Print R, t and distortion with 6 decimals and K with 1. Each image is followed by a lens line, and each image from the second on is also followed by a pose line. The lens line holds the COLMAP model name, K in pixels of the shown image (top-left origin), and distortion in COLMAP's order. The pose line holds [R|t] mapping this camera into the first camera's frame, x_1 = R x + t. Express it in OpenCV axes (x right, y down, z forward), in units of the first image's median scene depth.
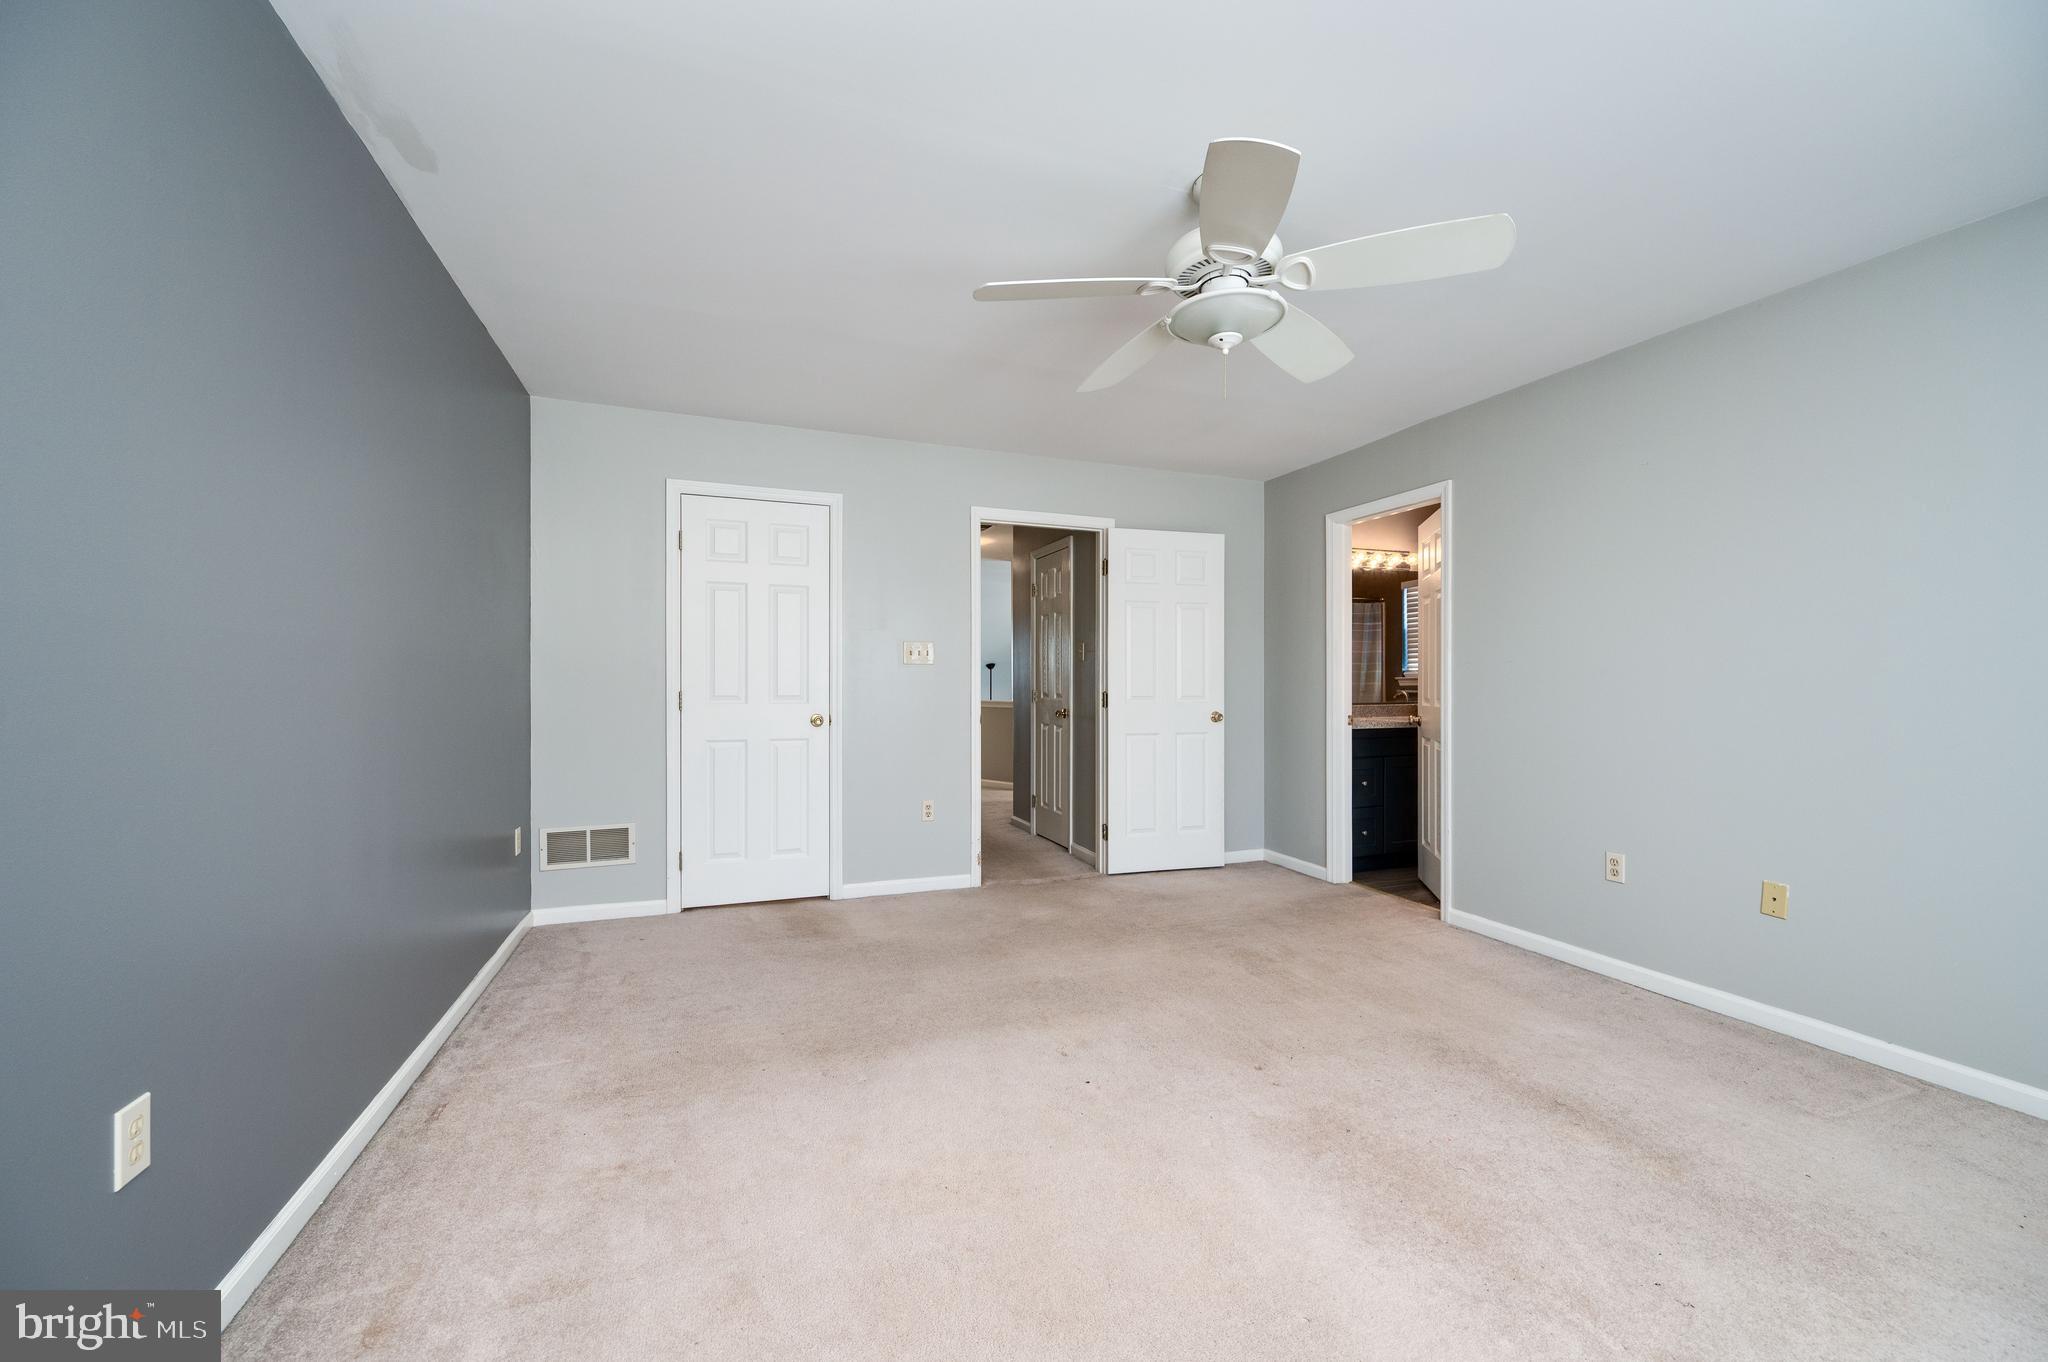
lens RADIAL K [[819.4, 0, 1008.9], [0, 819.4, 685.9], [0, 0, 1]] dist [-0.014164, 0.004863]
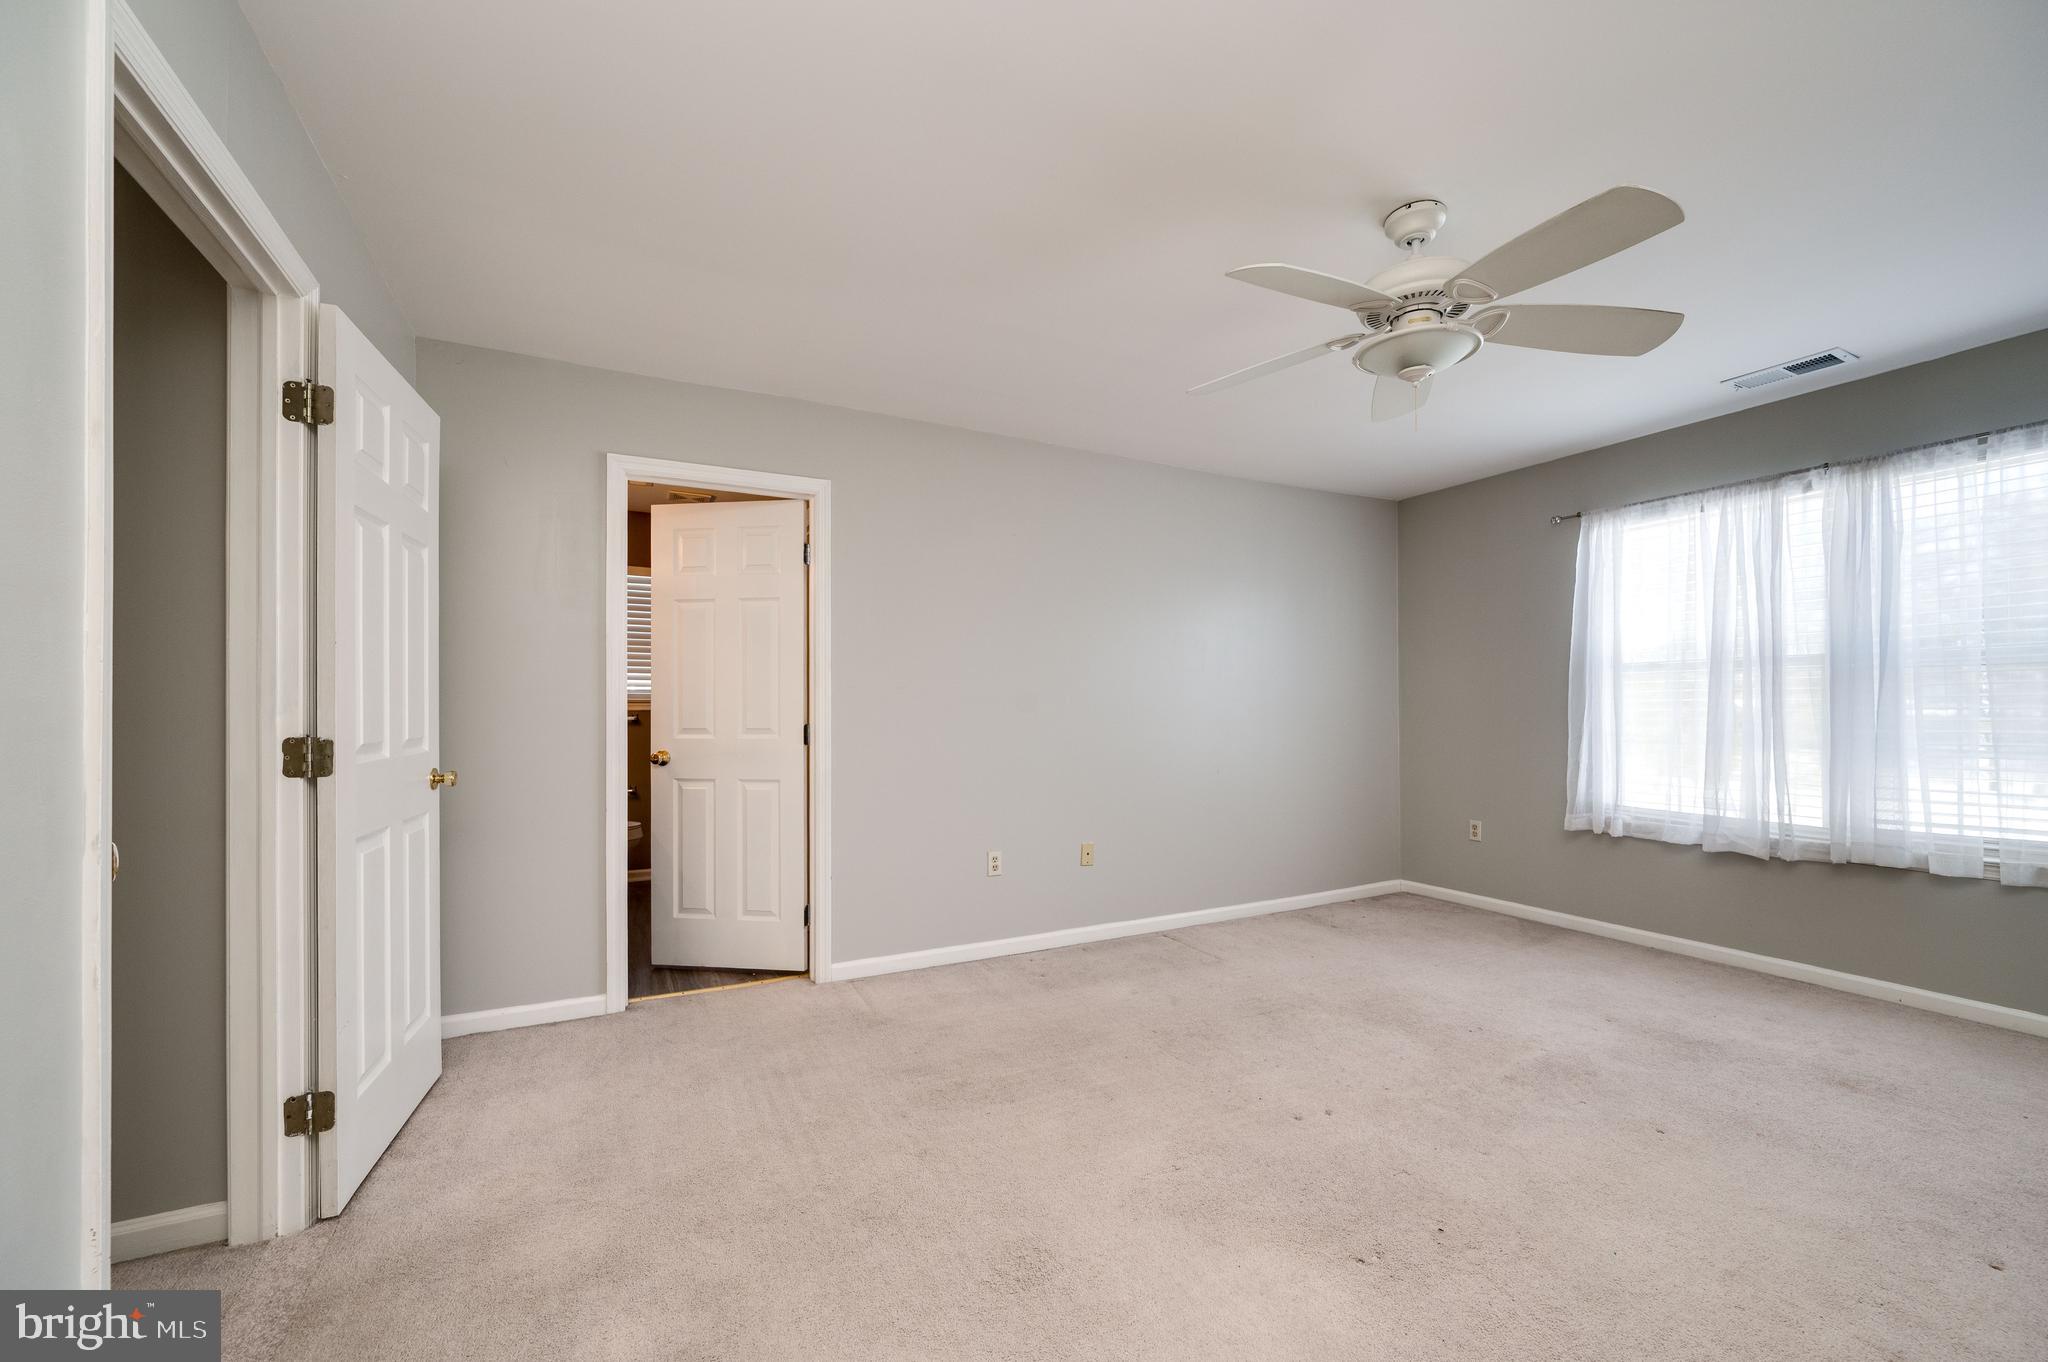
lens RADIAL K [[819.4, 0, 1008.9], [0, 819.4, 685.9], [0, 0, 1]] dist [-0.014164, 0.004863]
pose [[-0.064936, 0.006994, 0.997865, -0.525488], [0.013347, 0.999892, -0.006140, -0.037043], [-0.997800, 0.012920, -0.065023, 1.171983]]
